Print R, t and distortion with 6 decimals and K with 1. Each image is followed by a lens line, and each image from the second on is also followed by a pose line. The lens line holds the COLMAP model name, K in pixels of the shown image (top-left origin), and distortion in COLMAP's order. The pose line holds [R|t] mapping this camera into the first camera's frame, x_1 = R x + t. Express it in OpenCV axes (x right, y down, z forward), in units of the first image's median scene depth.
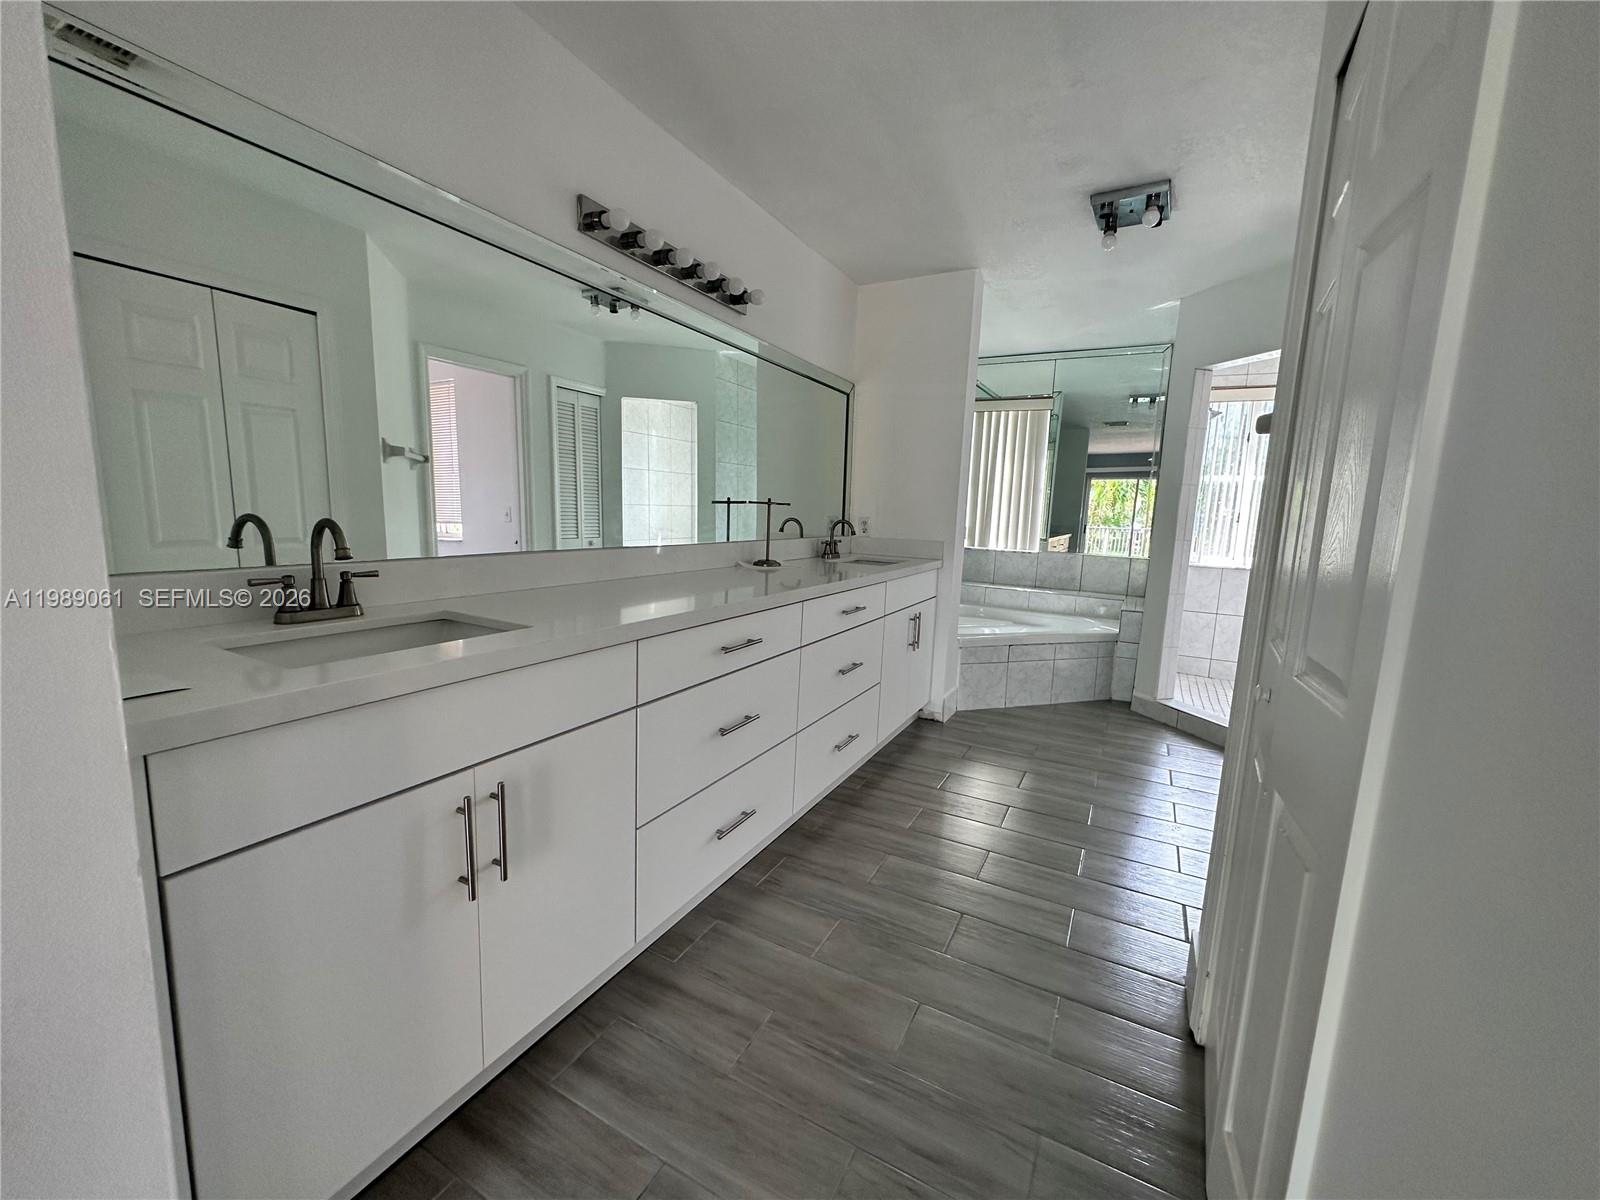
lens RADIAL K [[641.3, 0, 800.3], [0, 641.3, 598.3], [0, 0, 1]] dist [-0.000248, -0.000640]
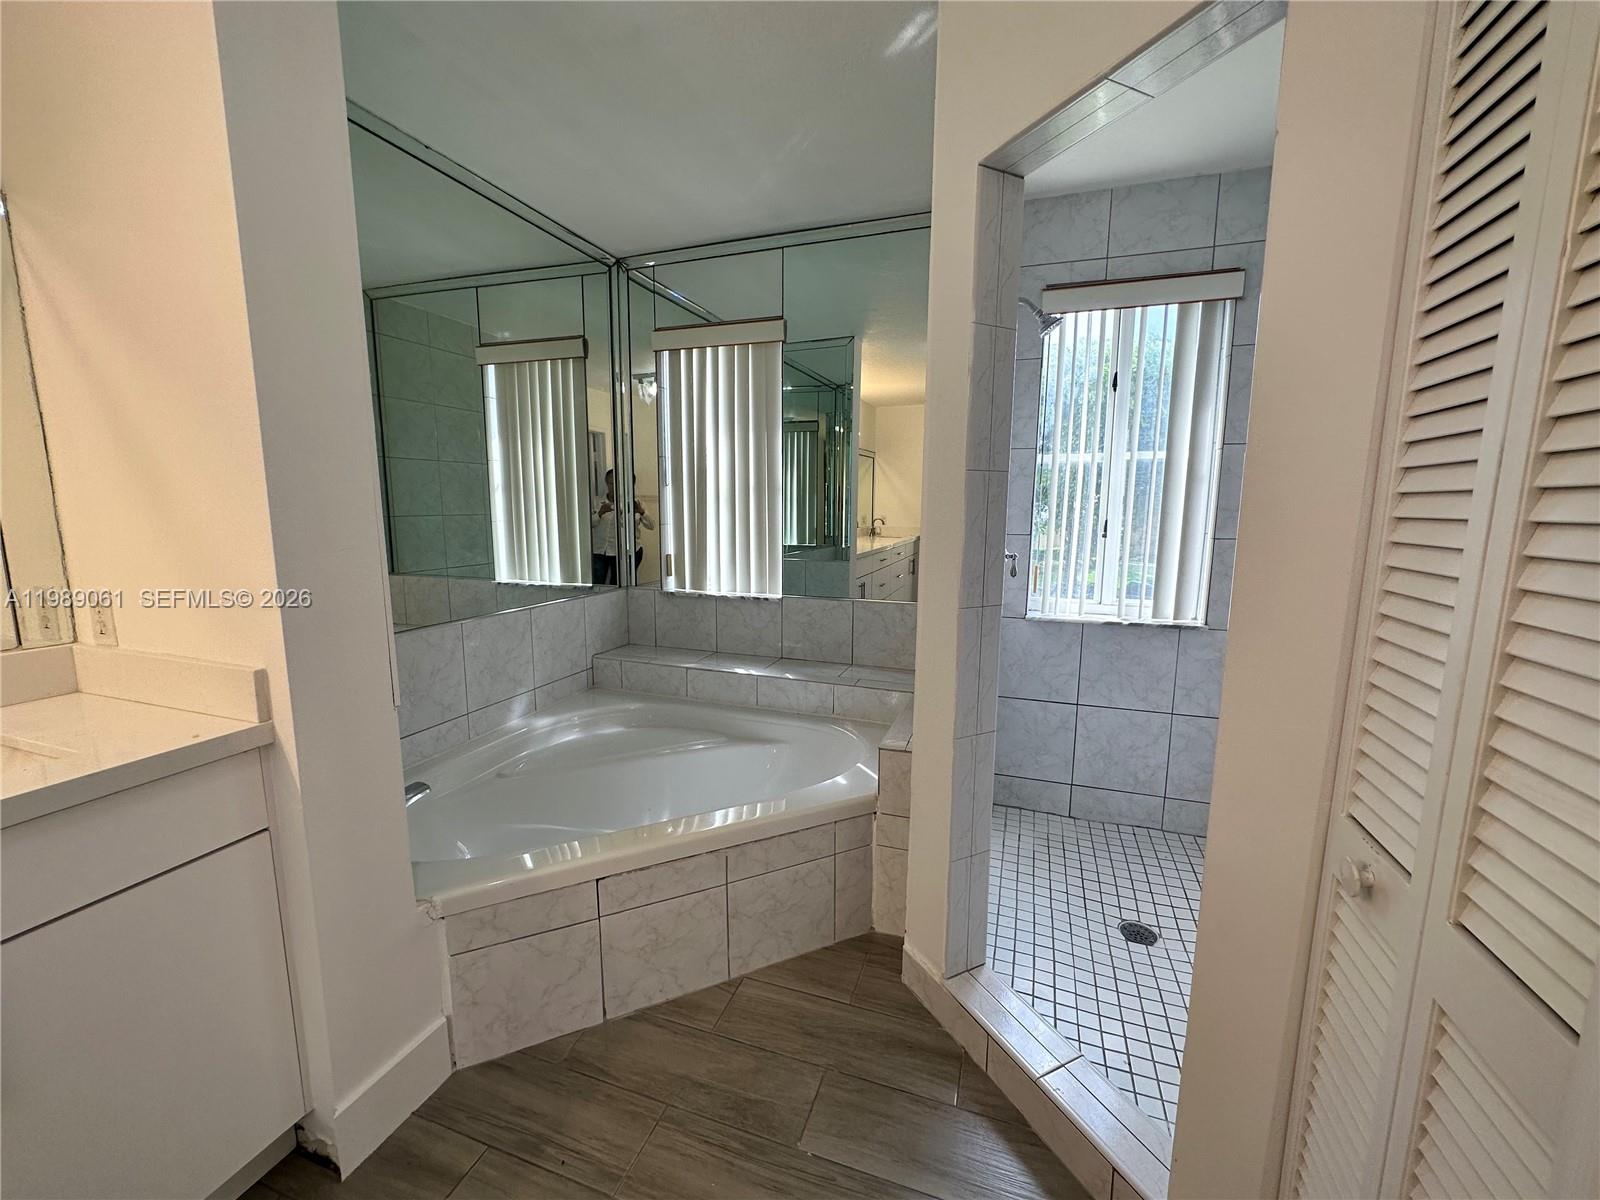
lens RADIAL K [[641.3, 0, 801.3], [0, 641.3, 600.0], [0, 0, 1]] dist [-0.000248, -0.000640]
pose [[0.988413, -0.054680, 0.141594, 0.341668], [0.053272, 0.998486, 0.013720, -0.085342], [-0.142130, -0.006018, 0.989830, 0.488489]]
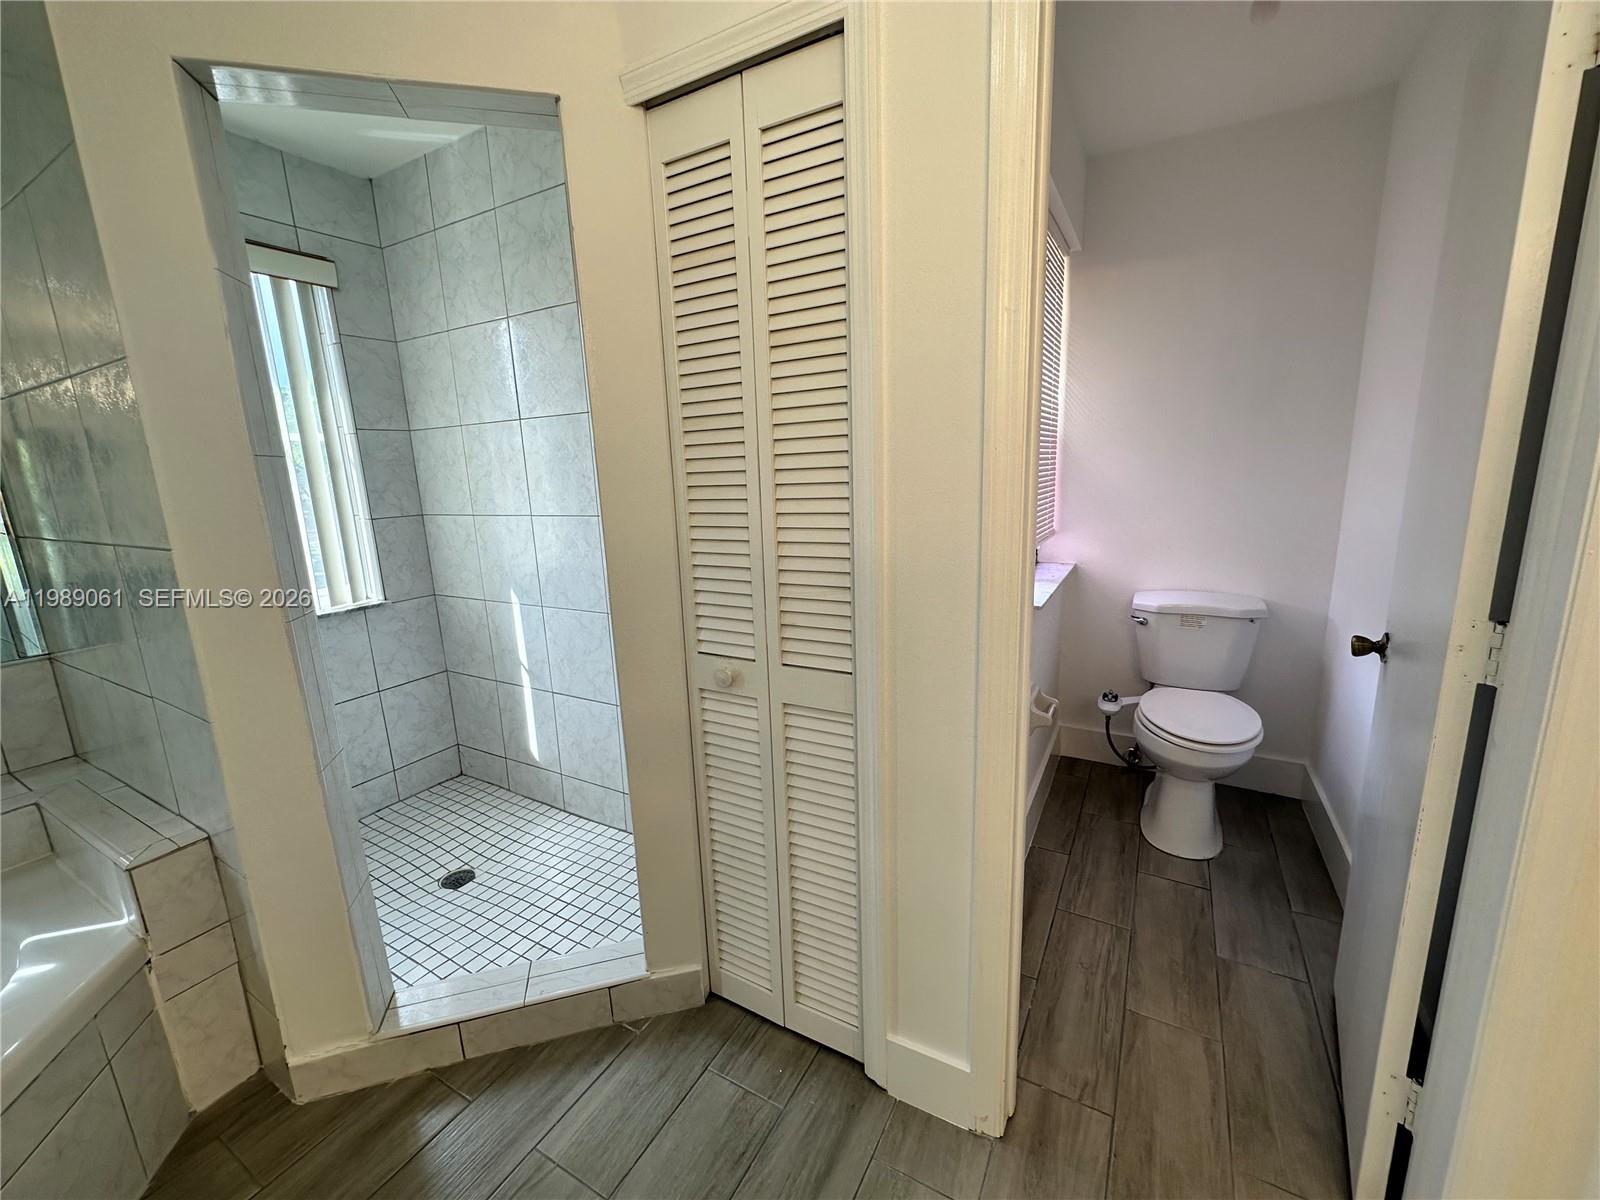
lens RADIAL K [[641.3, 0, 803.5], [0, 641.3, 596.7], [0, 0, 1]] dist [-0.000248, -0.000640]
pose [[0.025044, -0.239329, 0.970615, 0.214785], [0.179968, 0.956137, 0.231116, -0.105568], [-0.983354, 0.168891, 0.067017, 0.562077]]
